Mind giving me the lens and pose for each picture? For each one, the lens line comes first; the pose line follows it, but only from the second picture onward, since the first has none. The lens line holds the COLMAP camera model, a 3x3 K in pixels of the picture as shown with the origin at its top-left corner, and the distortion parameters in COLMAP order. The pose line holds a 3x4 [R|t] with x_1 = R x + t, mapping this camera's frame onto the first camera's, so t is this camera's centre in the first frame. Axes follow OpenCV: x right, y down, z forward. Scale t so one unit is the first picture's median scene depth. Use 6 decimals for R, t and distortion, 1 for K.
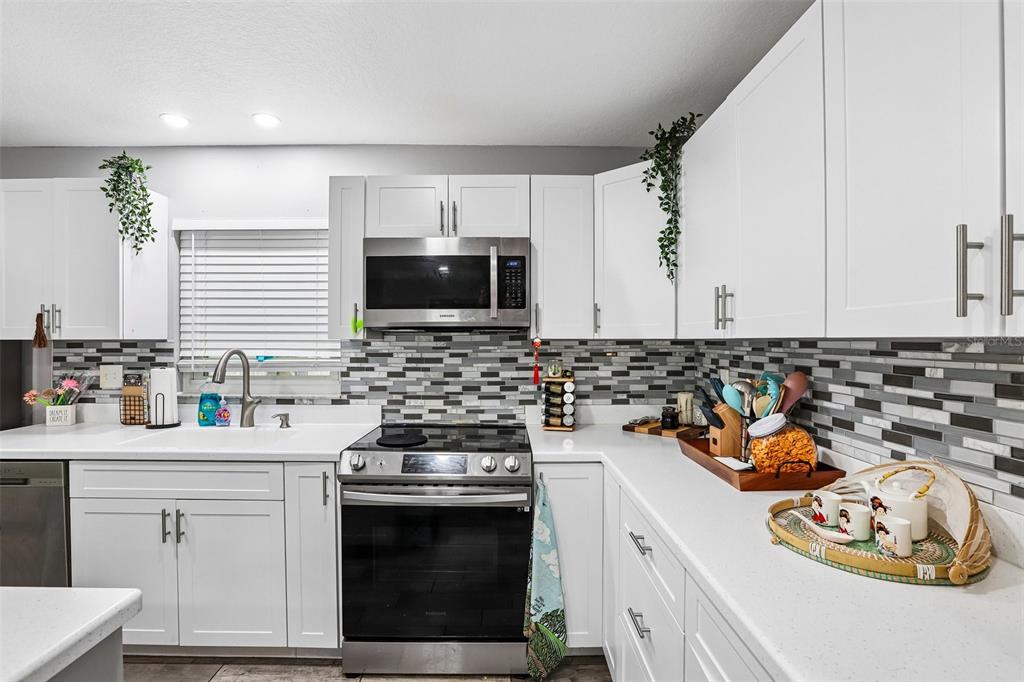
lens RADIAL K [[529.1, 0, 509.3], [0, 529.1, 353.0], [0, 0, 1]] dist [-0.000587, 0.000206]
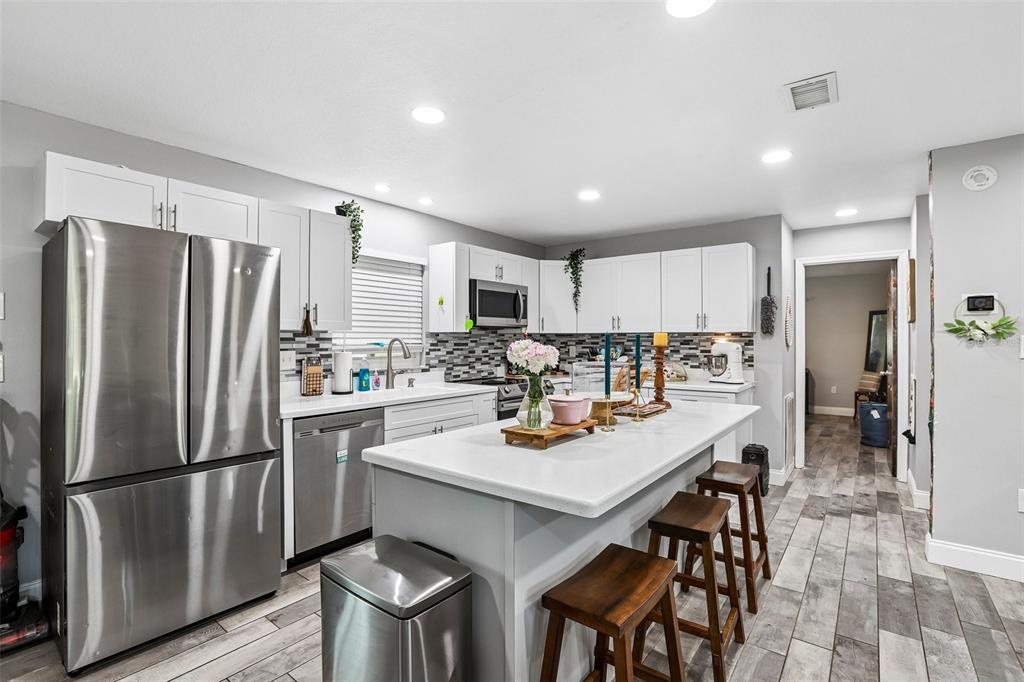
lens RADIAL K [[471.3, 0, 512.0], [0, 471.3, 341.0], [0, 0, 1]] dist [-0.052295, 0.000458]
pose [[0.608963, -0.005068, 0.793182, -1.312689], [0.007584, 0.999971, 0.000567, 0.002804], [-0.793162, 0.005670, 0.608984, -0.101172]]
